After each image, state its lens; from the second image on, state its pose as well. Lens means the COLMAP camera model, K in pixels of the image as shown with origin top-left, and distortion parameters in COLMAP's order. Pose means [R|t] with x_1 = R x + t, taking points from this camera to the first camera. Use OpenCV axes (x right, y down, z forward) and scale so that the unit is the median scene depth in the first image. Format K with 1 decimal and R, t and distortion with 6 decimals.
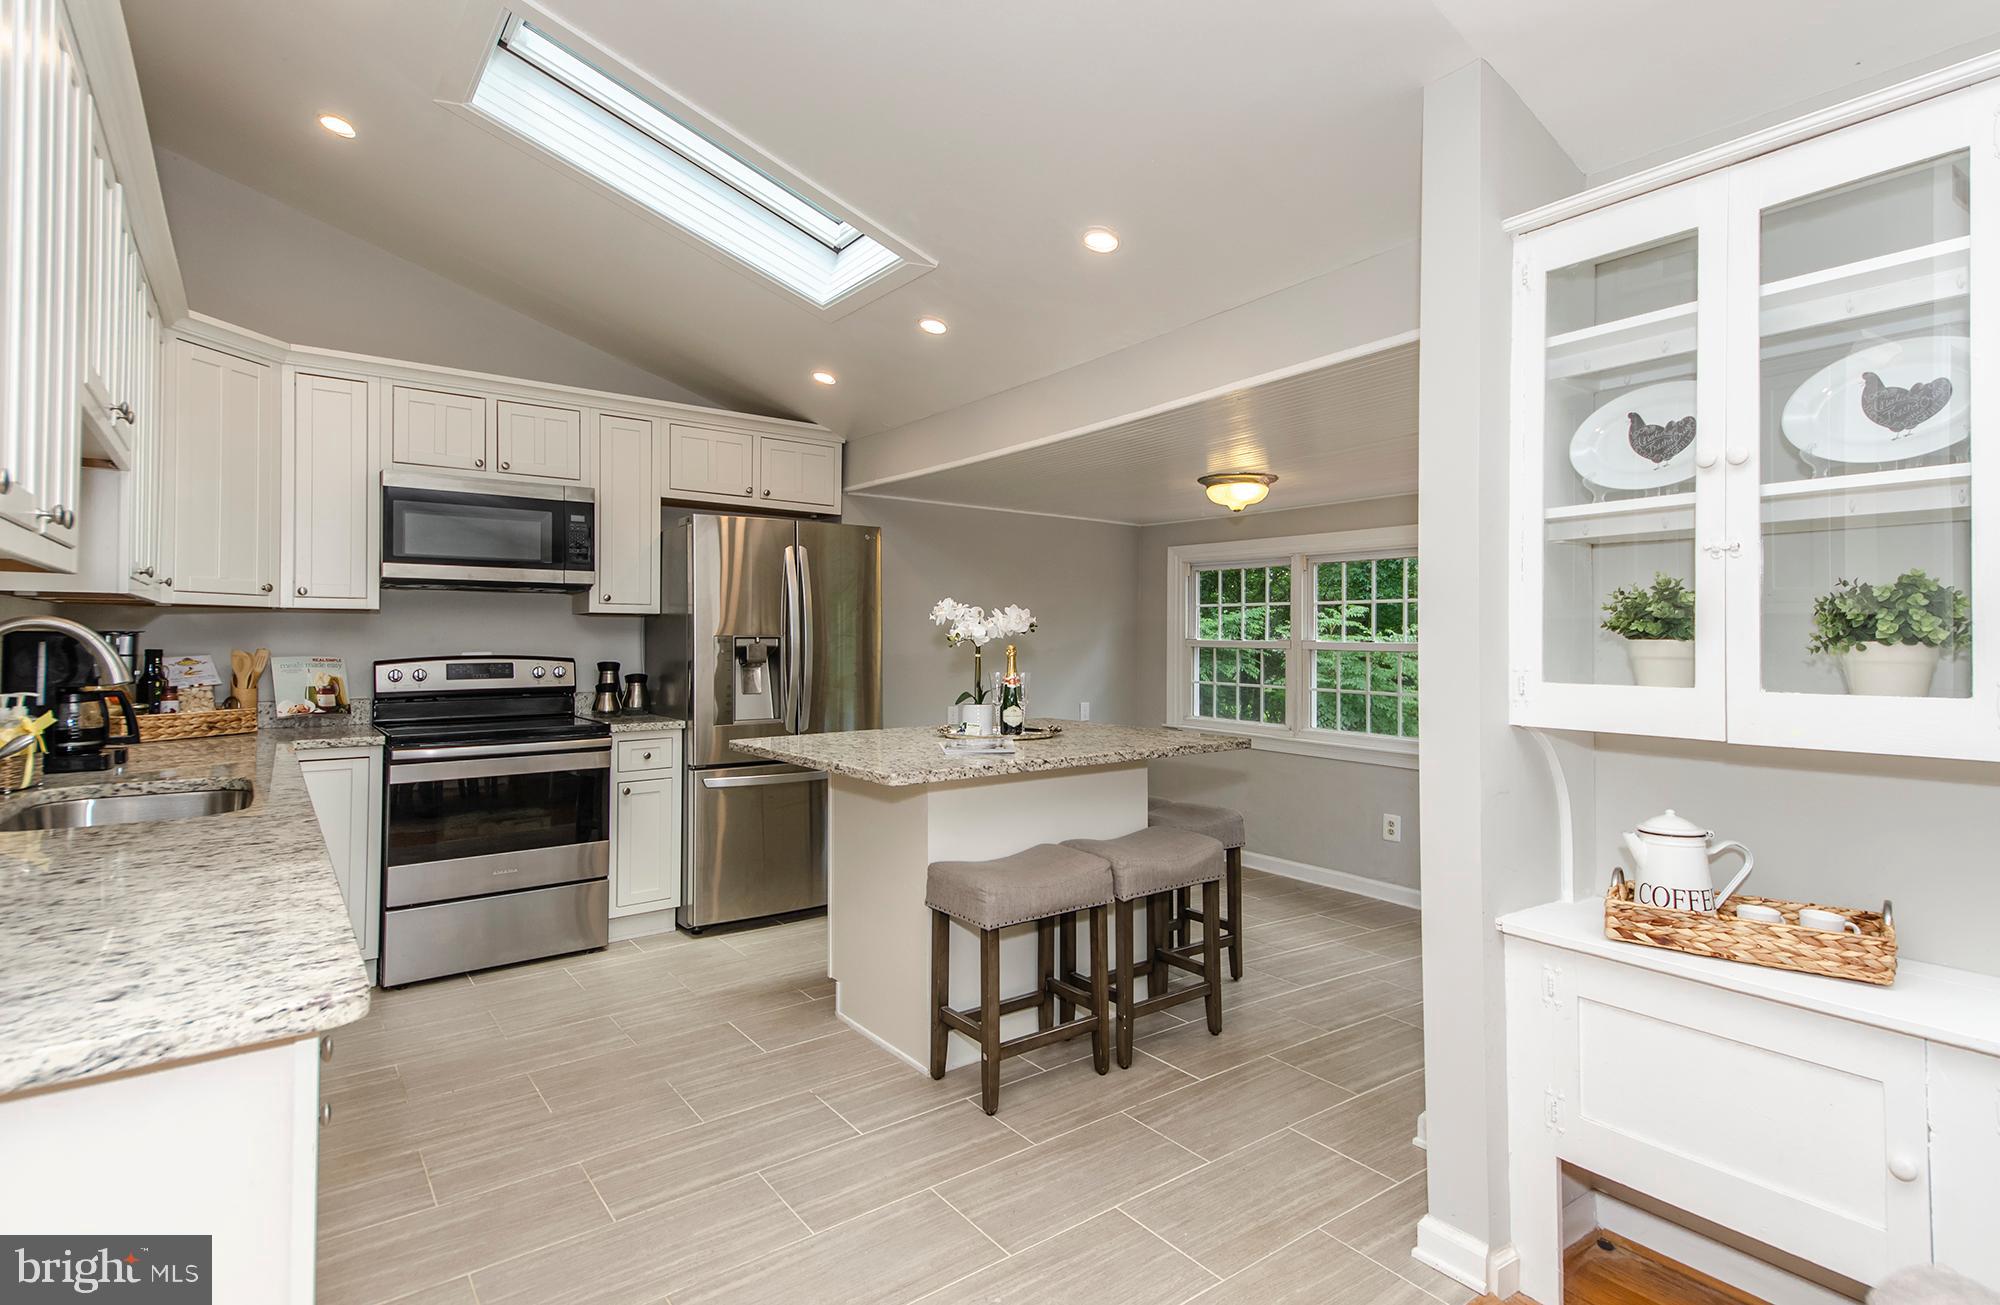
lens RADIAL K [[968.3, 0, 996.1], [0, 968.3, 625.3], [0, 0, 1]] dist [0.072051, -0.038649]
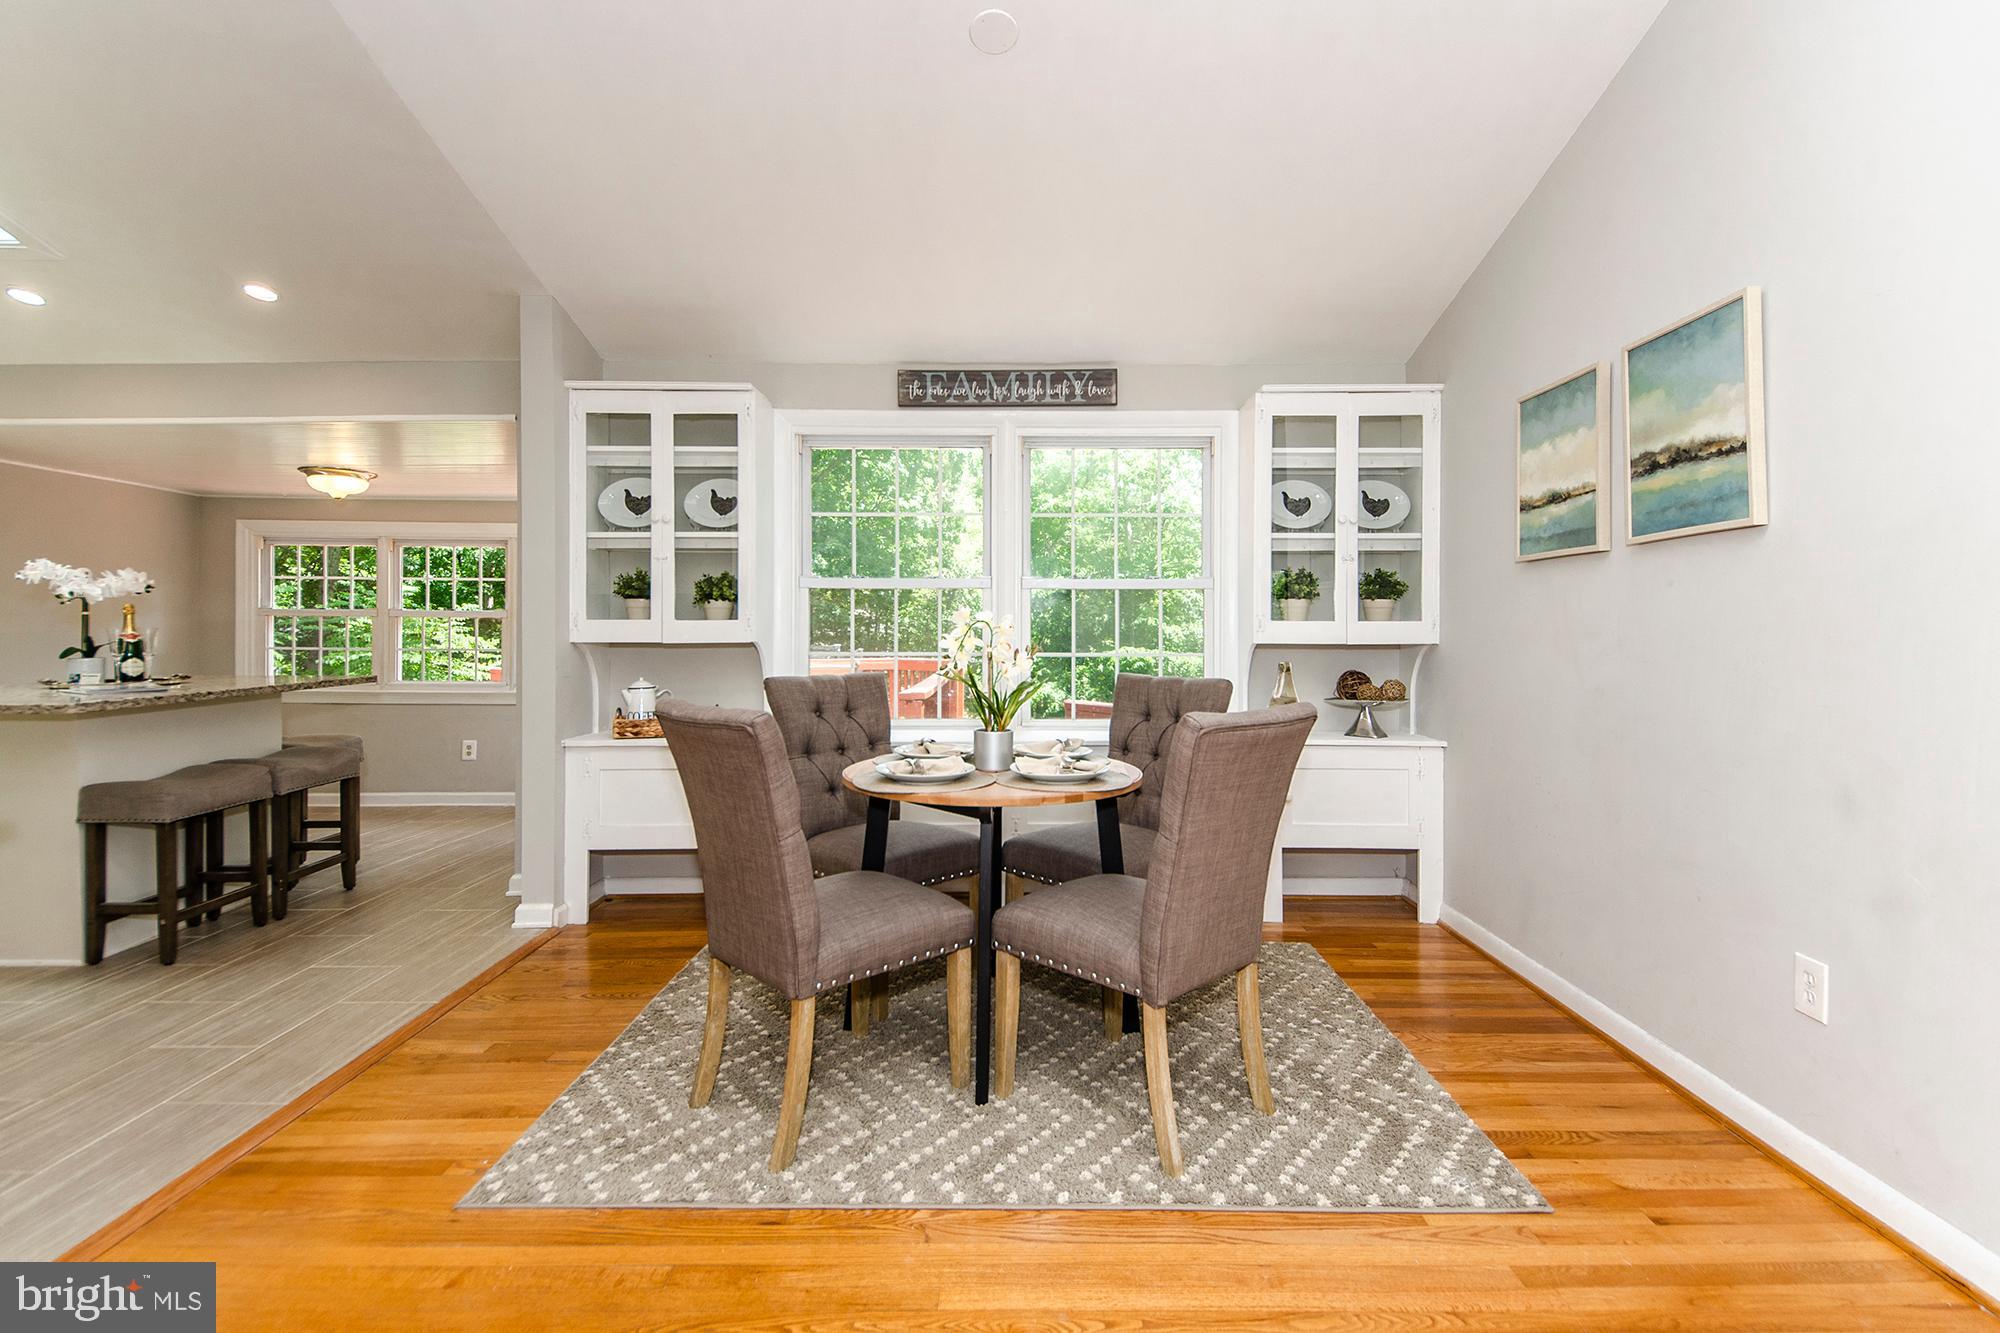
lens RADIAL K [[910.5, 0, 1002.1], [0, 910.5, 632.0], [0, 0, 1]] dist [0.032481, -0.022937]
pose [[0.583091, -0.007461, 0.812372, -0.342908], [-0.010757, 0.999799, 0.016904, 0.032558], [-0.812335, -0.018596, 0.582894, -0.569822]]
